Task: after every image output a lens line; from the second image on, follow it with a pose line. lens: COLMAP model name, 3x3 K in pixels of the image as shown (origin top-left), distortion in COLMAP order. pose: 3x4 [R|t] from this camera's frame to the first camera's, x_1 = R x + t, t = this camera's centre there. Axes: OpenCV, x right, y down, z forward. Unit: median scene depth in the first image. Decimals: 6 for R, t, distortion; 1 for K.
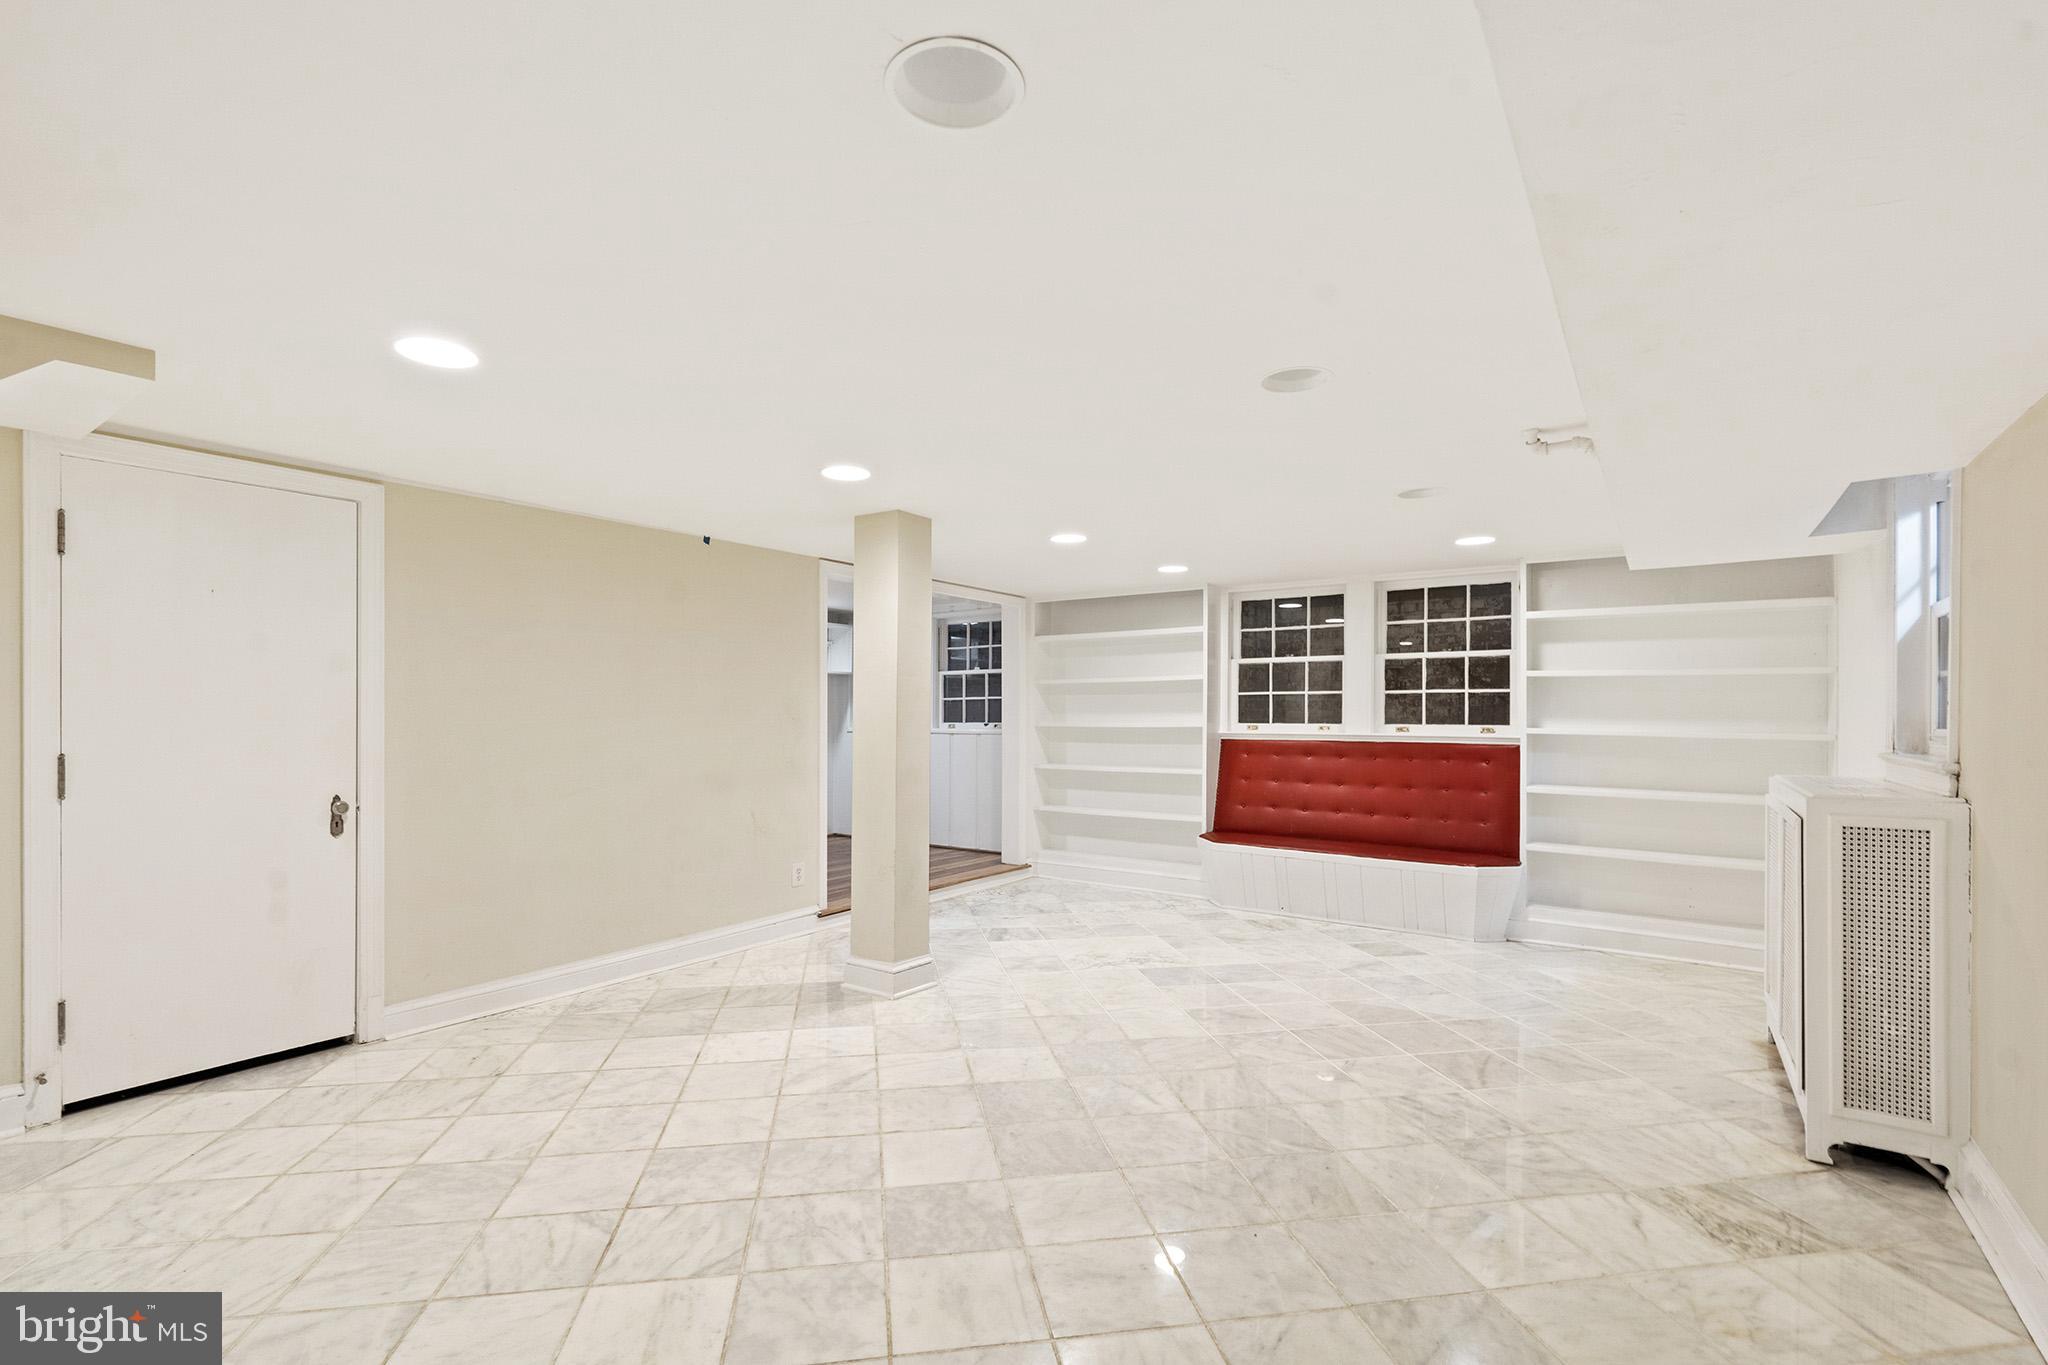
lens RADIAL K [[935.7, 0, 1033.1], [0, 935.7, 714.1], [0, 0, 1]] dist [-0.003833, 0.003114]
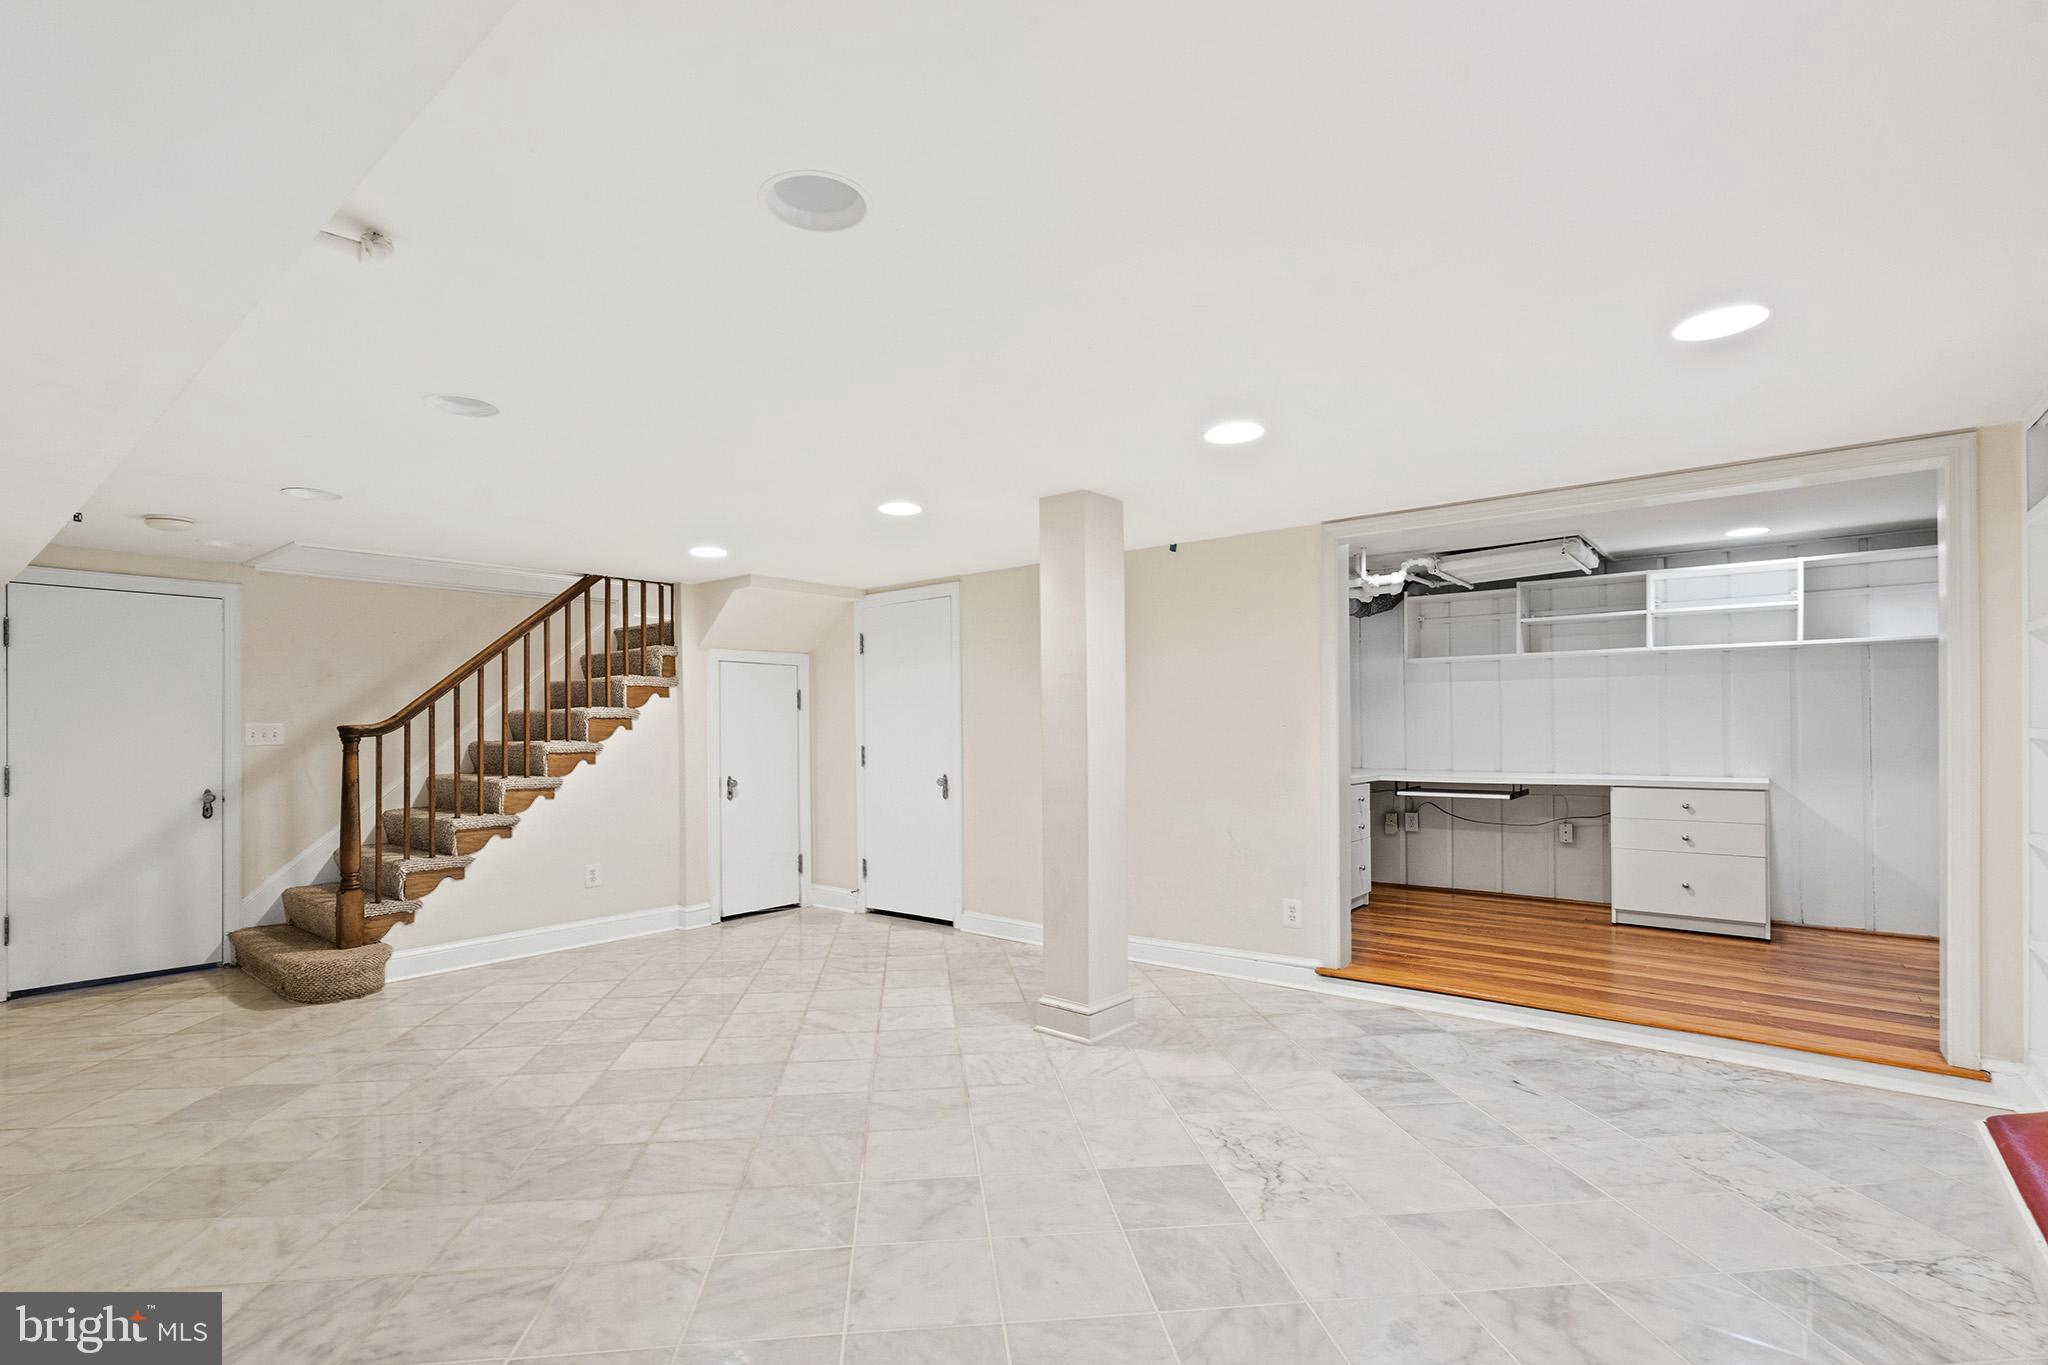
lens RADIAL K [[935.7, 0, 961.6], [0, 935.7, 719.6], [0, 0, 1]] dist [-0.003833, 0.003114]
pose [[-0.108235, -0.012797, -0.994043, 0.974495], [0.011989, 0.999828, -0.014177, 0.013702], [0.994053, -0.013452, -0.108063, 1.289392]]
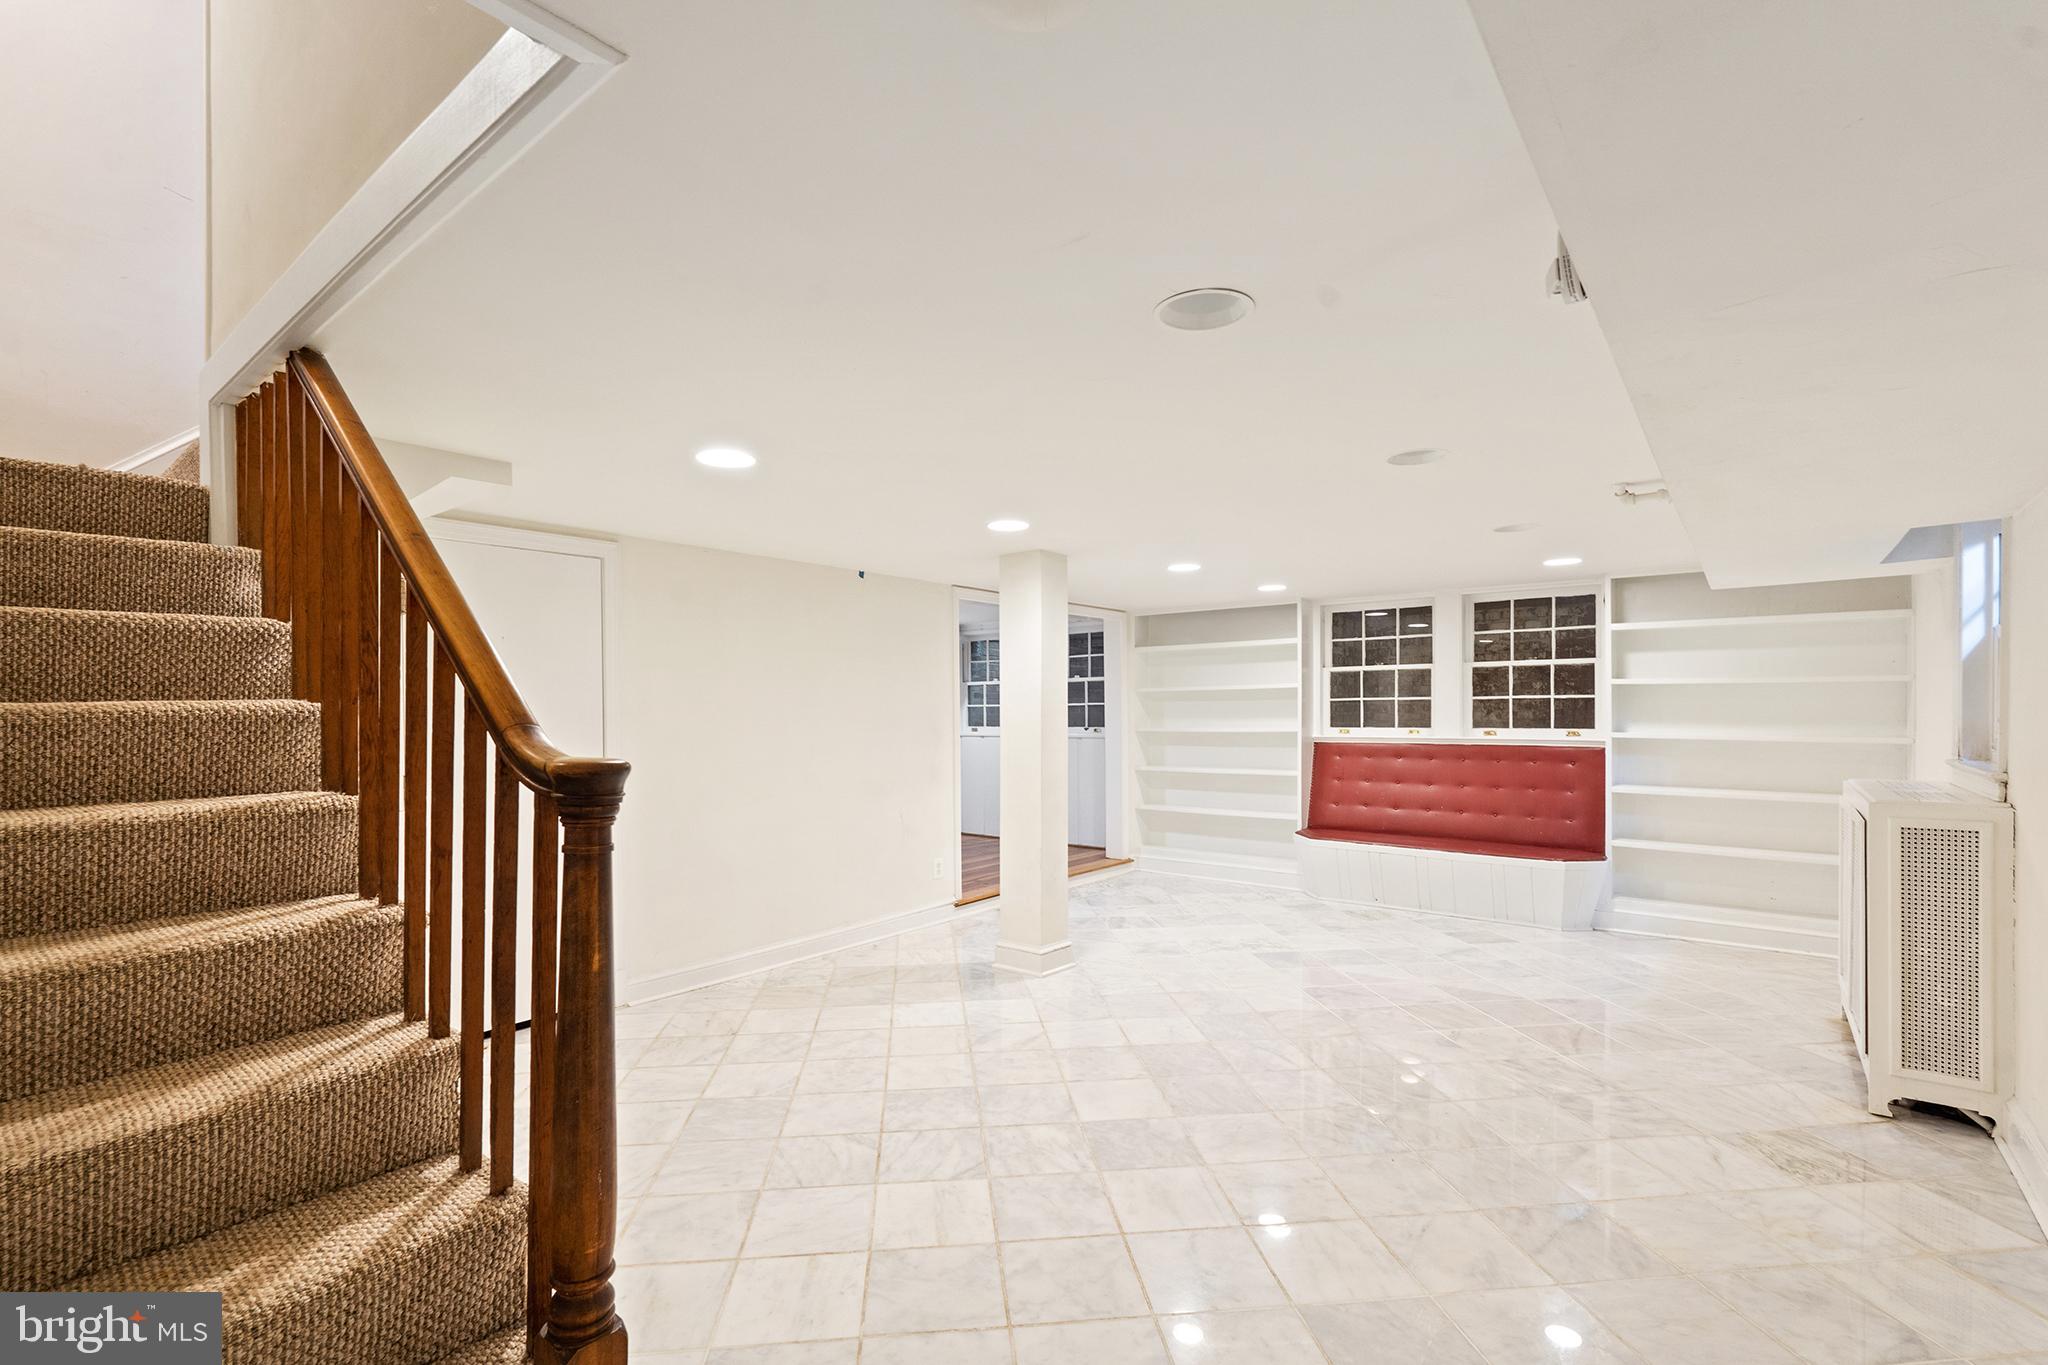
lens RADIAL K [[935.7, 0, 1030.3], [0, 935.7, 720.2], [0, 0, 1]] dist [-0.003833, 0.003114]
pose [[0.997845, -0.010207, -0.064815, -0.106873], [0.011036, 0.999862, 0.012448, -0.030989], [0.064679, -0.013137, 0.997820, -0.177331]]
